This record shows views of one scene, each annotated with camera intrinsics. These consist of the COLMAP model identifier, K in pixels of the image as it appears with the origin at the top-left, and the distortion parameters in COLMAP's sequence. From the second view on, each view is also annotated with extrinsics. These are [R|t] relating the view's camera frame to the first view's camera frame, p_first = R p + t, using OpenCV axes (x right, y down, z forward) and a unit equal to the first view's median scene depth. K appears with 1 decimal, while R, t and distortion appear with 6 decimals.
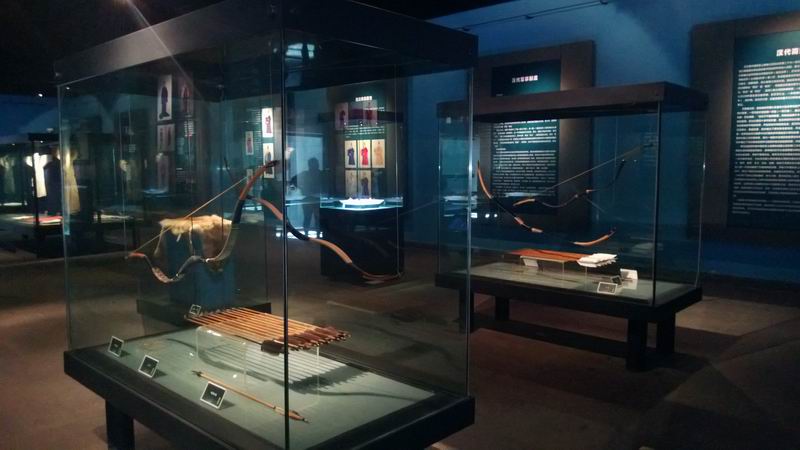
lens RADIAL K [[614.4, 0, 400.0], [0, 614.4, 225.0], [0, 0, 1]] dist [0.012754, -0.091865]
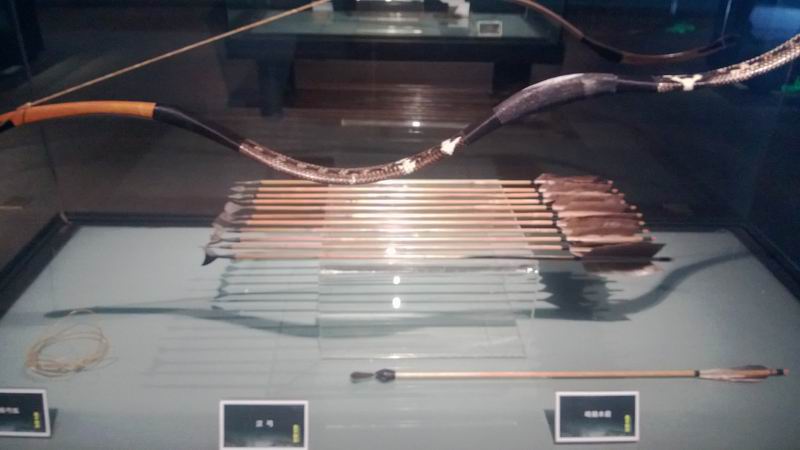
lens RADIAL K [[626.4, 0, 400.0], [0, 626.4, 225.0], [0, 0, 1]] dist [0.005455, -0.093880]
pose [[0.715215, -0.317986, 0.622377, -0.215411], [0.044972, 0.909596, 0.413052, -0.004667], [-0.697456, -0.267431, 0.664857, 0.299582]]
